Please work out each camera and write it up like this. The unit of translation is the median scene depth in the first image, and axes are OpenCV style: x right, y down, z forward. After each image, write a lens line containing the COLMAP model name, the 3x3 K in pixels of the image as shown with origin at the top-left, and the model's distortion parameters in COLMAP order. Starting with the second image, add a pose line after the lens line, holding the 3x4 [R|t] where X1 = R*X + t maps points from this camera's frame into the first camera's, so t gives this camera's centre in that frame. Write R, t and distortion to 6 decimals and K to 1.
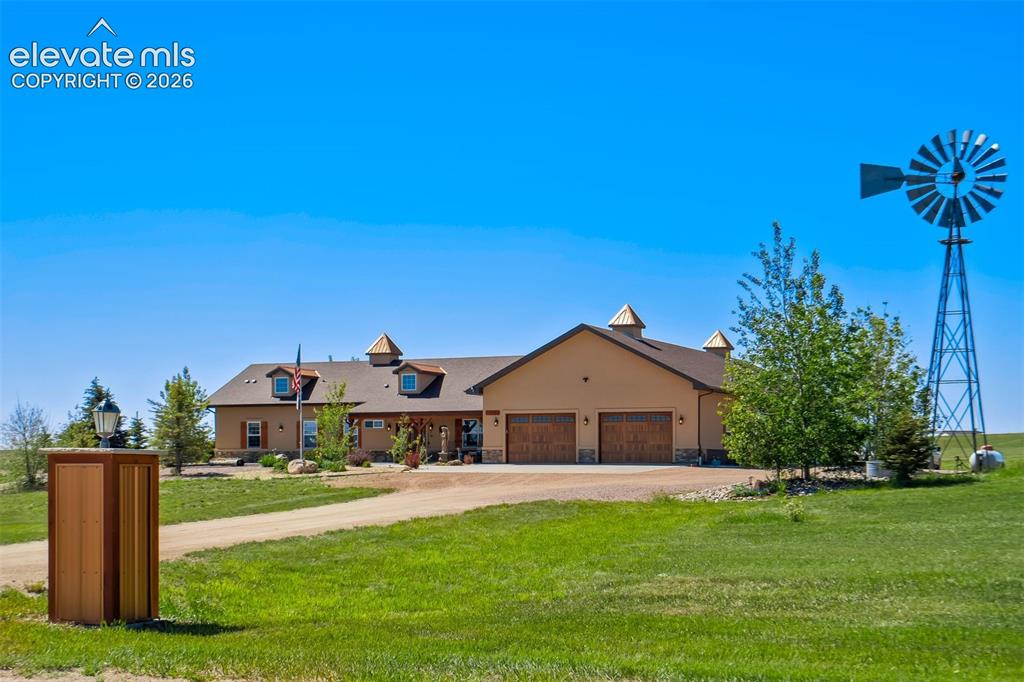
lens RADIAL K [[1537.9, 0, 512.3], [0, 1537.9, 341.4], [0, 0, 1]] dist [-0.004931, 0.000000]
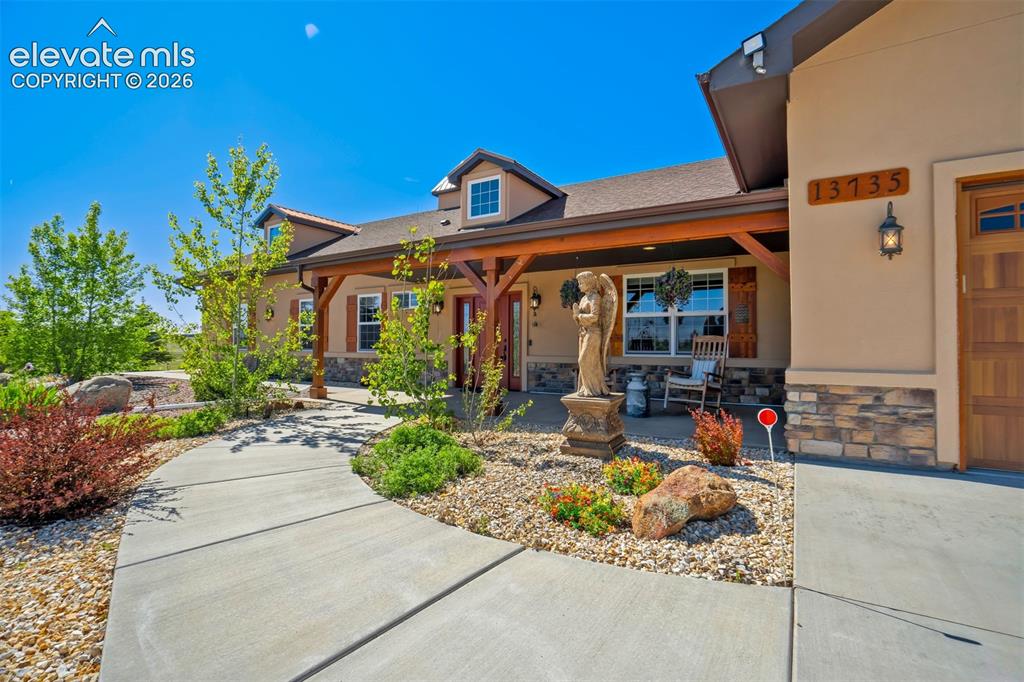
lens RADIAL K [[483.9, 0, 512.7], [0, 483.9, 338.2], [0, 0, 1]] dist [-0.002745, -0.000317]
pose [[0.992256, 0.006420, -0.124041, -0.046733], [0.000028, 0.998652, 0.051910, 0.061521], [0.124207, -0.051512, 0.990918, 0.936184]]
